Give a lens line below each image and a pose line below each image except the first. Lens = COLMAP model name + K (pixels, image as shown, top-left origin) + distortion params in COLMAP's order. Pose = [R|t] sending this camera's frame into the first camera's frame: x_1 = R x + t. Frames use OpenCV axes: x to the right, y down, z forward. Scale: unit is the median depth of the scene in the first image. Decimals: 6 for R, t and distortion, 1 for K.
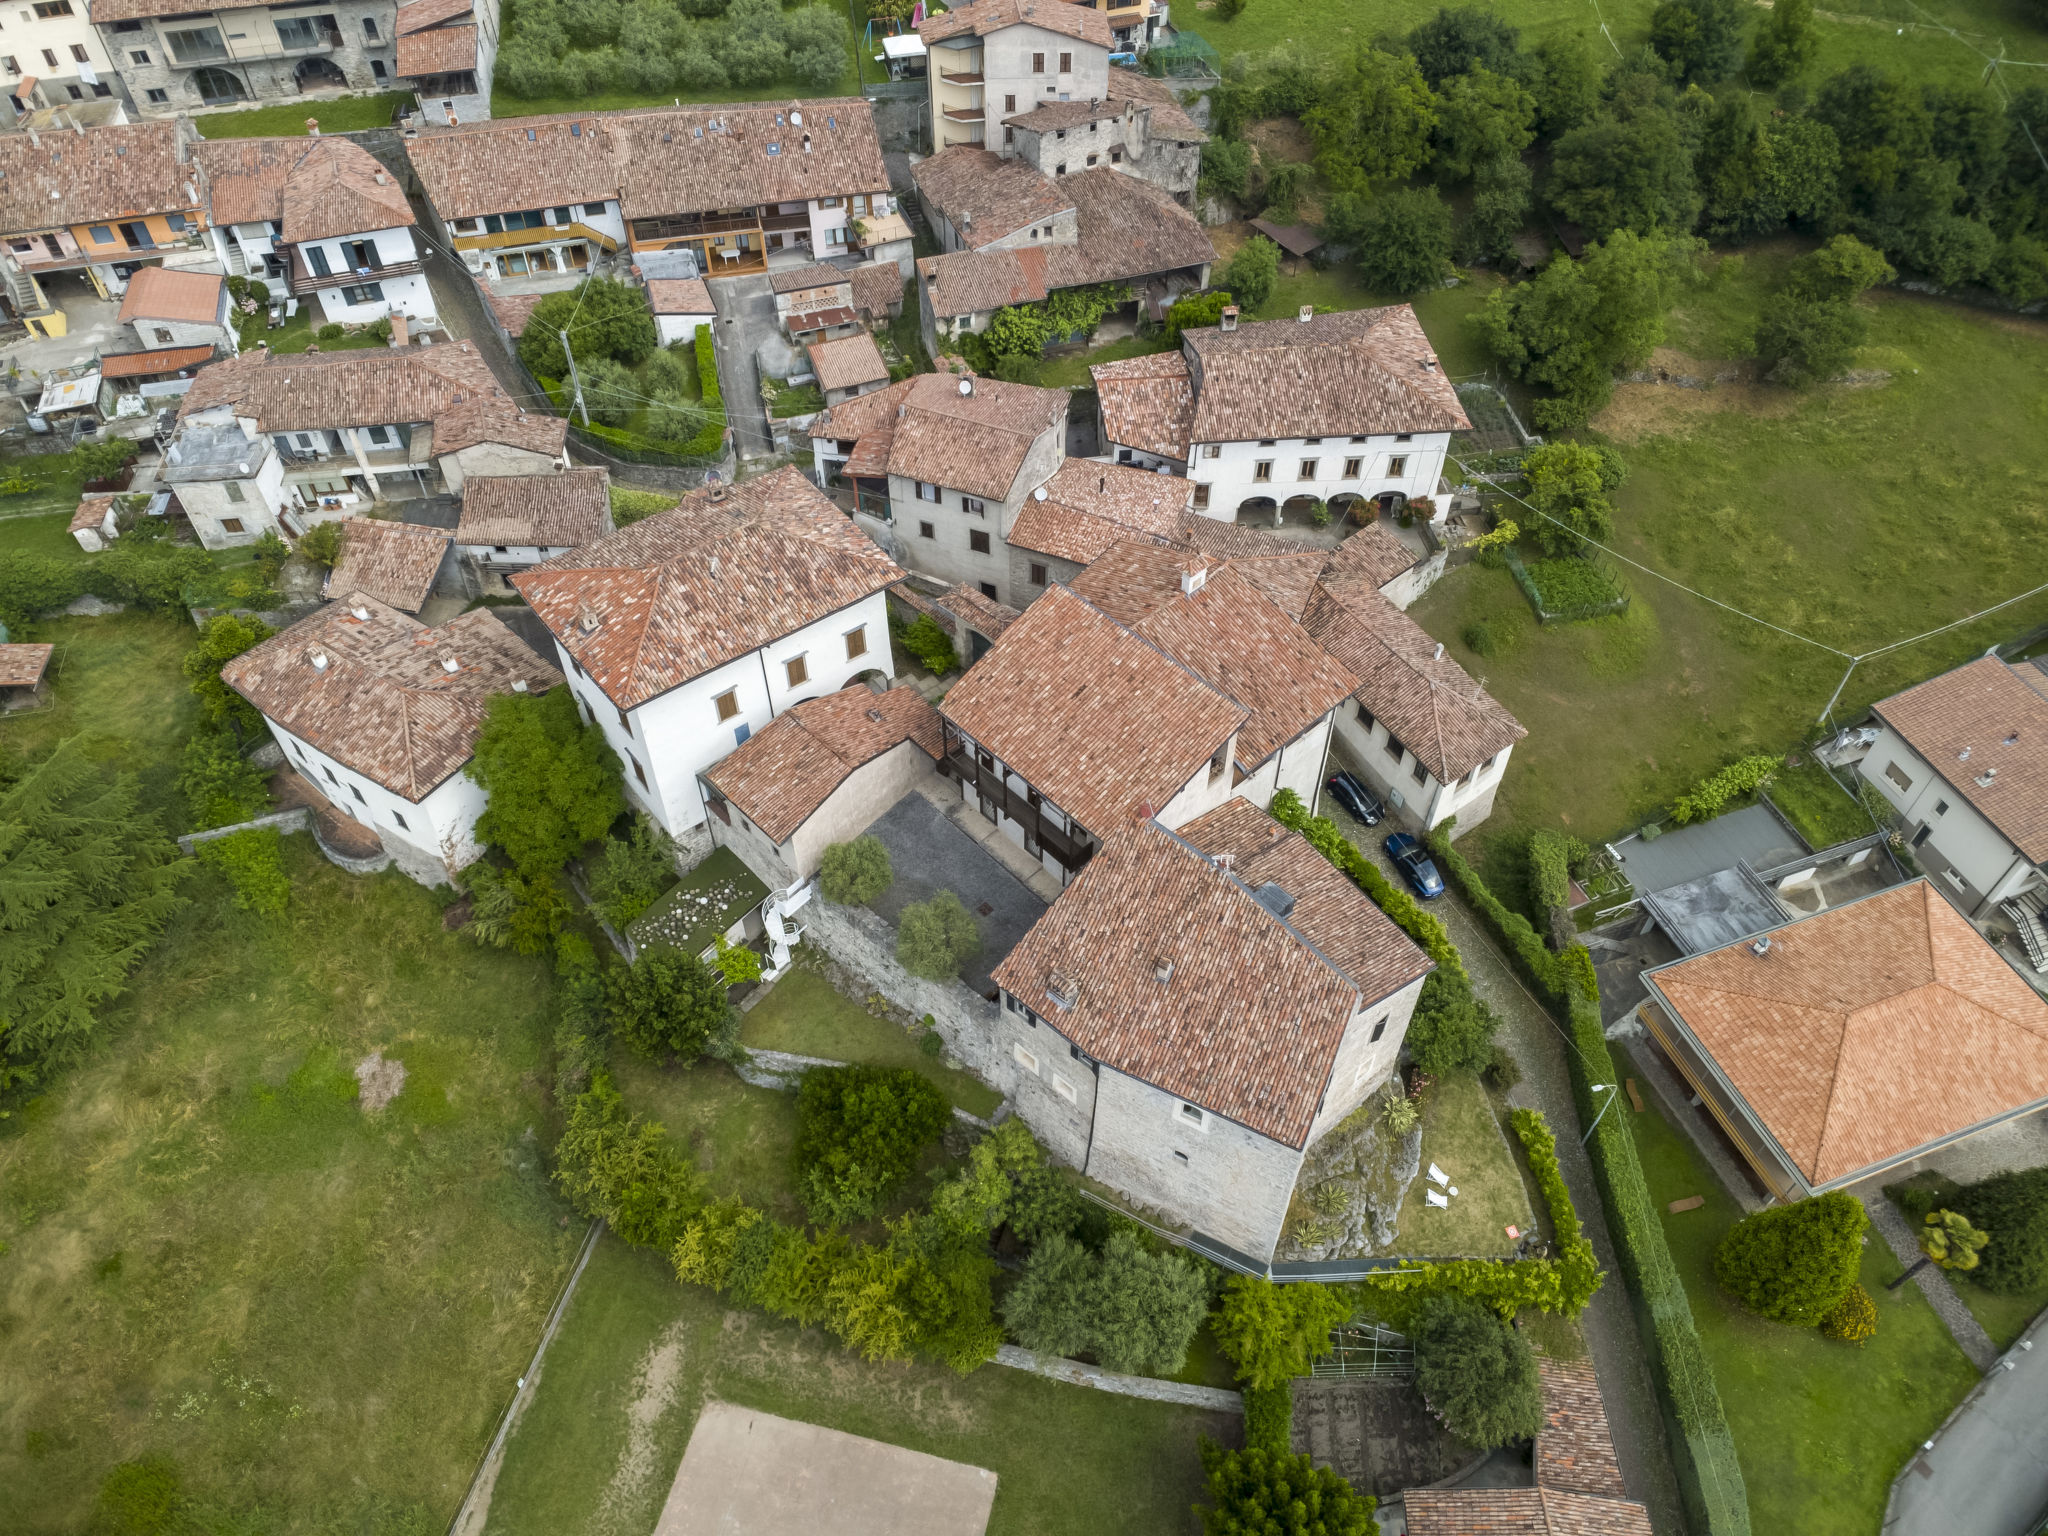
lens RADIAL K [[1455.0, 0, 1021.1], [0, 1455.0, 775.7], [0, 0, 1]] dist [0.001613, 0.000621]
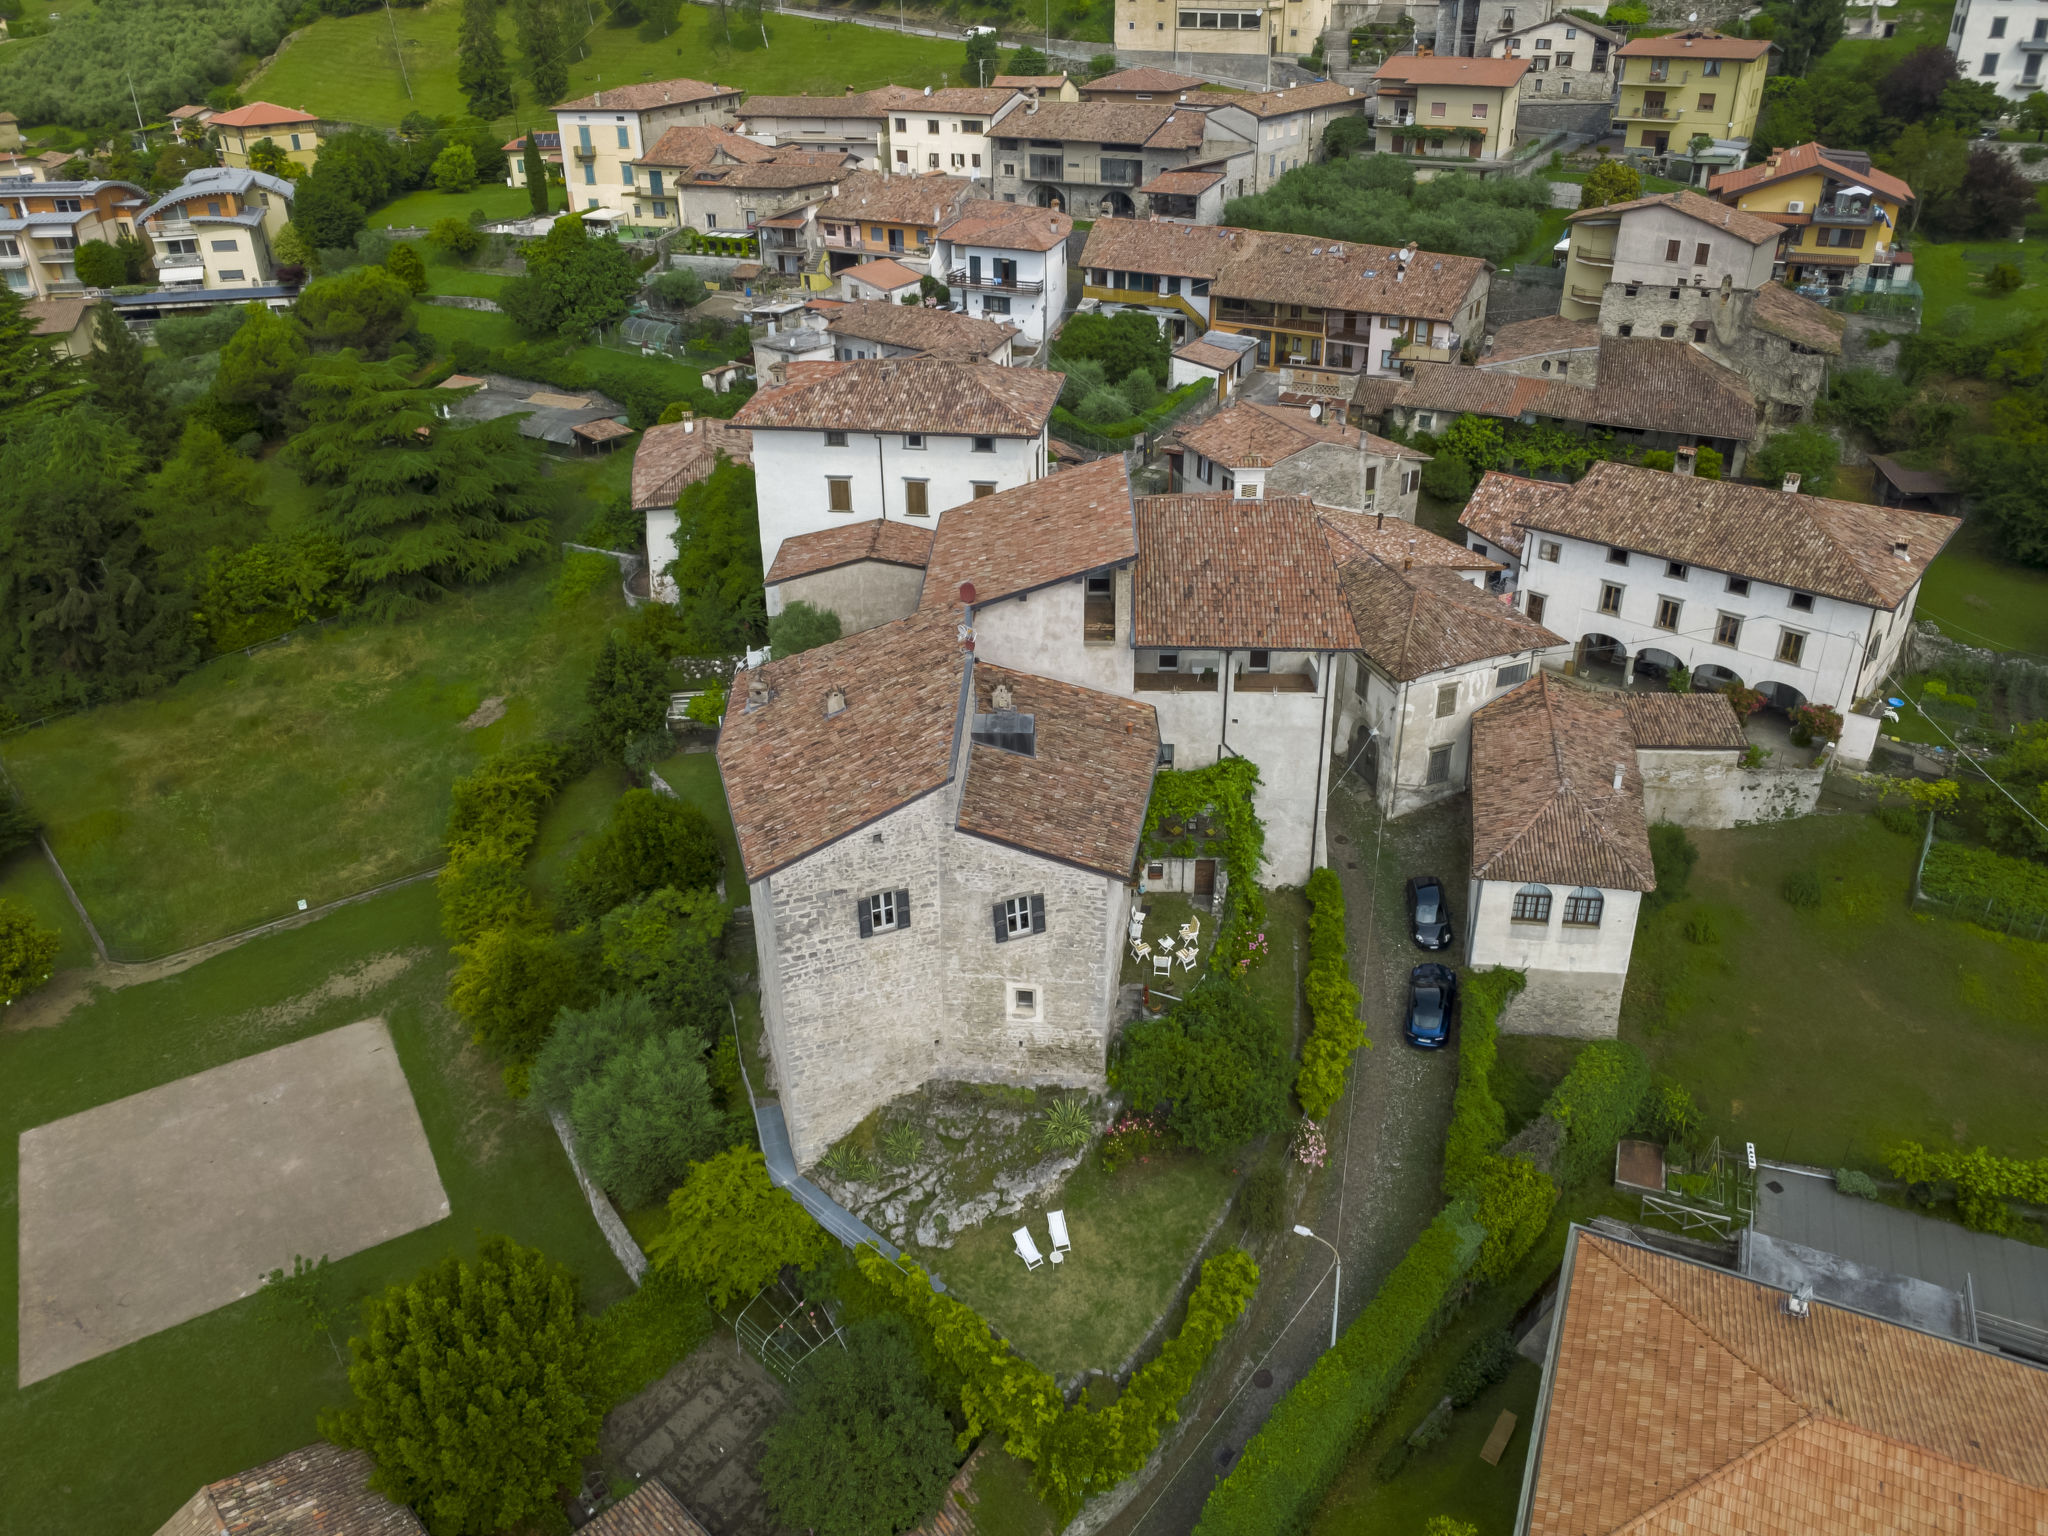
lens RADIAL K [[1495.5, 0, 1033.7], [0, 1495.5, 667.0], [0, 0, 1]] dist [0.004849, 0.001092]
pose [[0.708952, 0.301462, -0.637579, 0.443485], [-0.522491, 0.831723, -0.187723, 0.131711], [0.473698, 0.466216, 0.747163, 0.236512]]
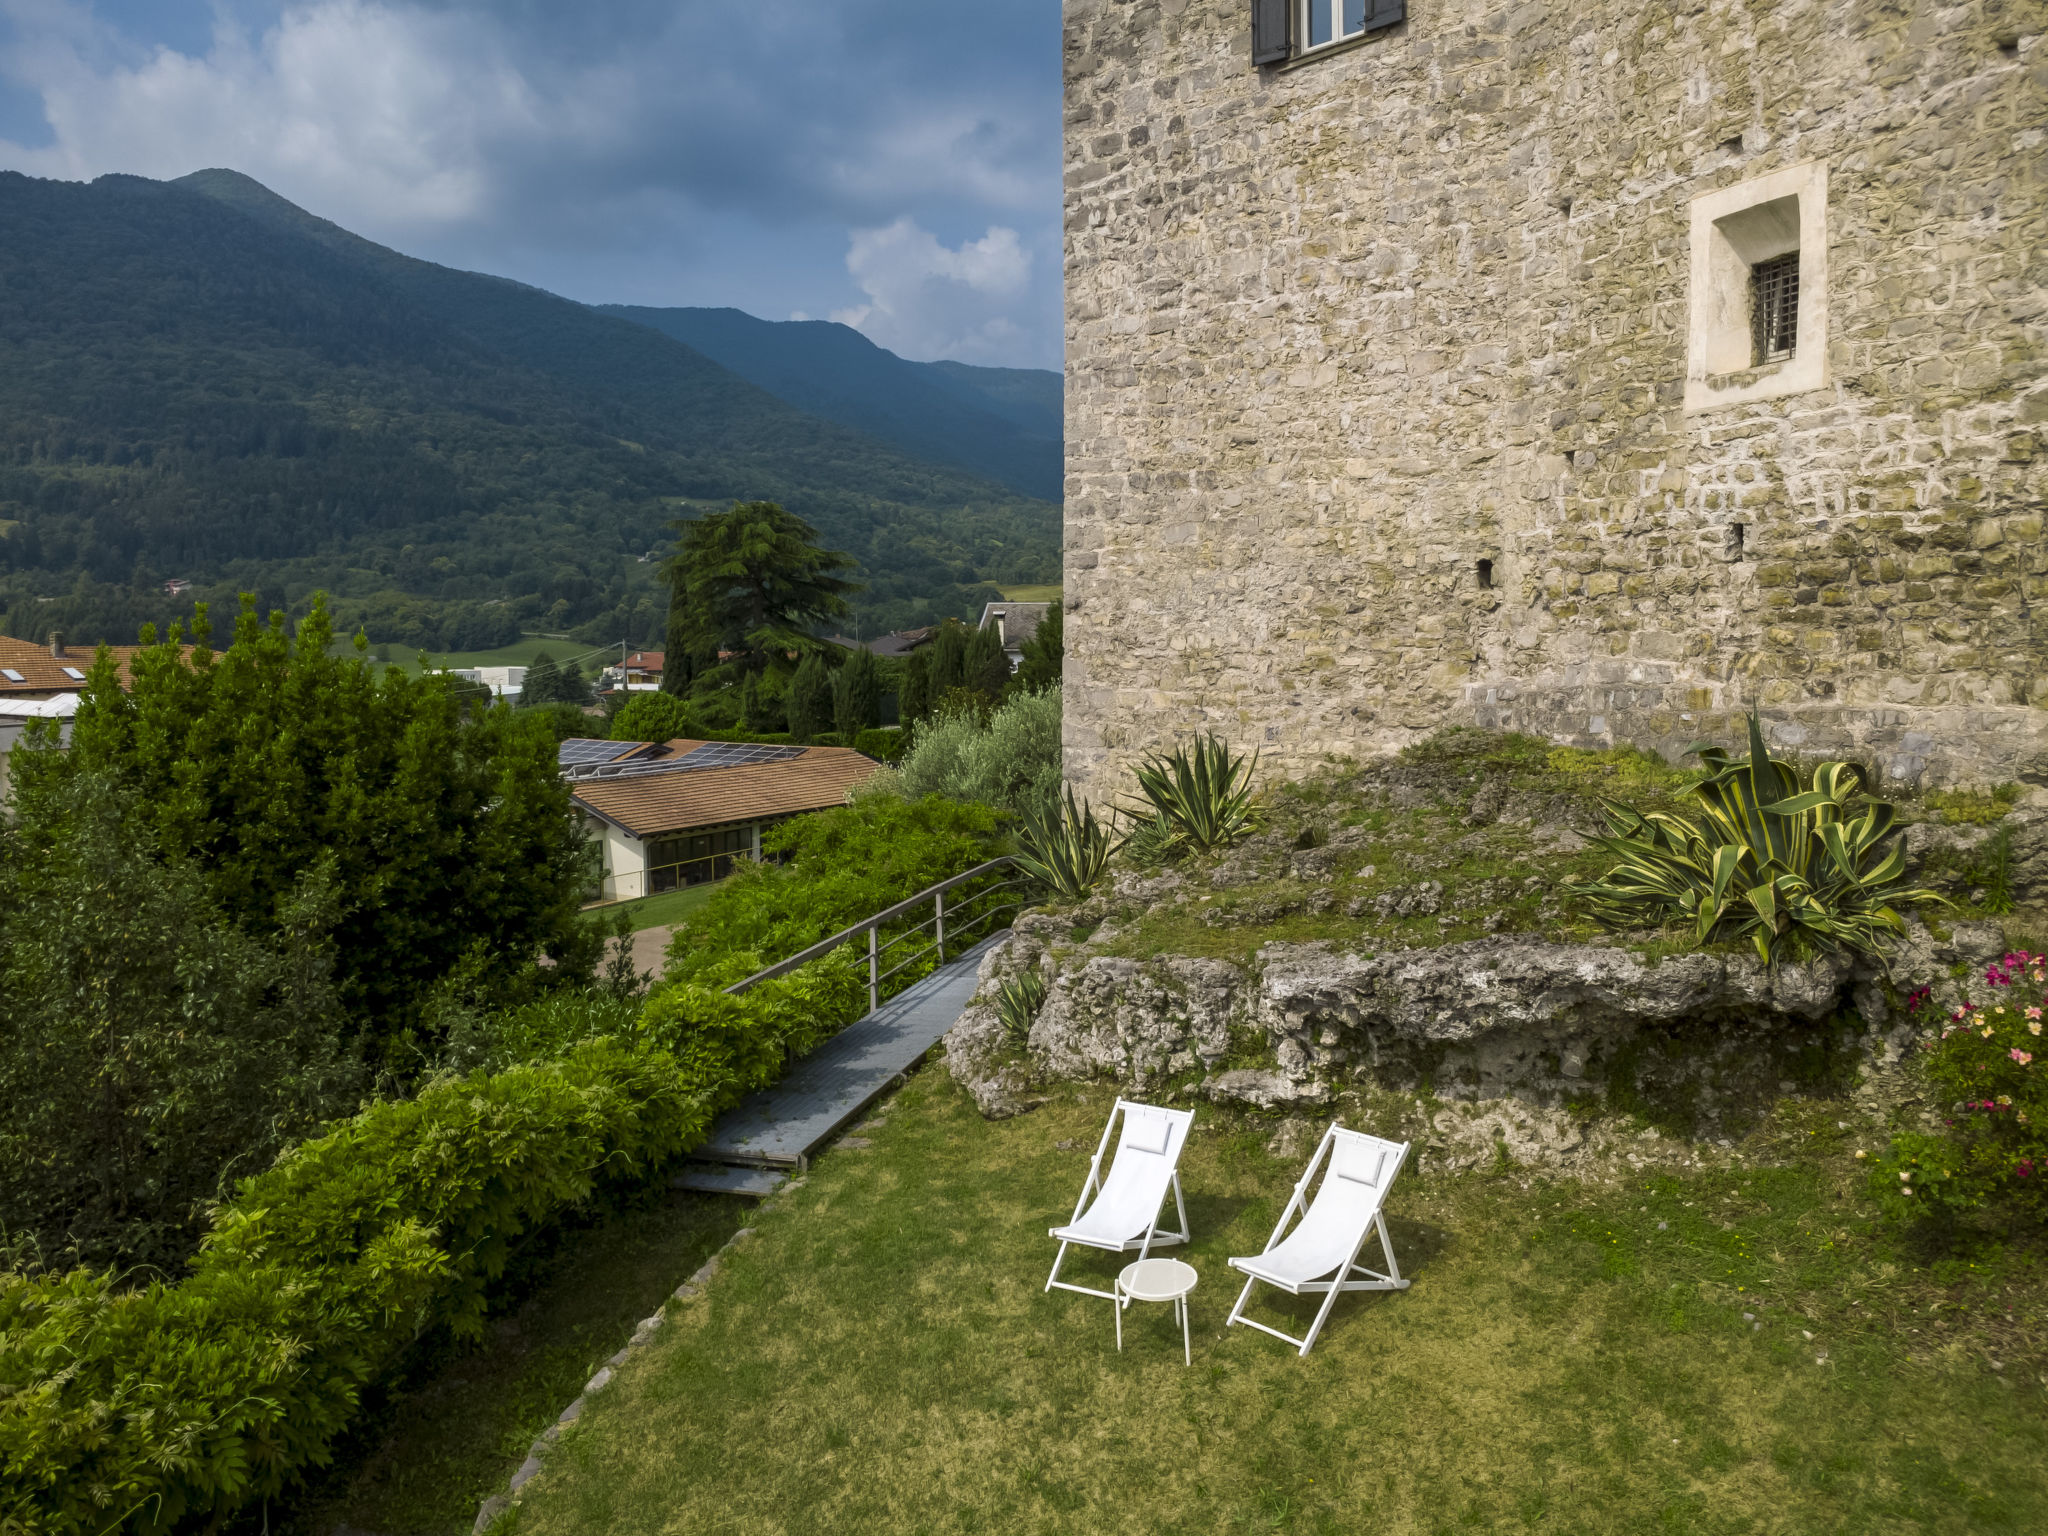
lens RADIAL K [[1483.4, 0, 1046.2], [0, 1483.4, 675.6], [0, 0, 1]] dist [0.004096, 0.001449]
pose [[-0.312834, 0.037058, -0.949085, 0.274360], [-0.707193, 0.657954, 0.258793, 0.159120], [0.634045, 0.752145, -0.179624, 0.668531]]
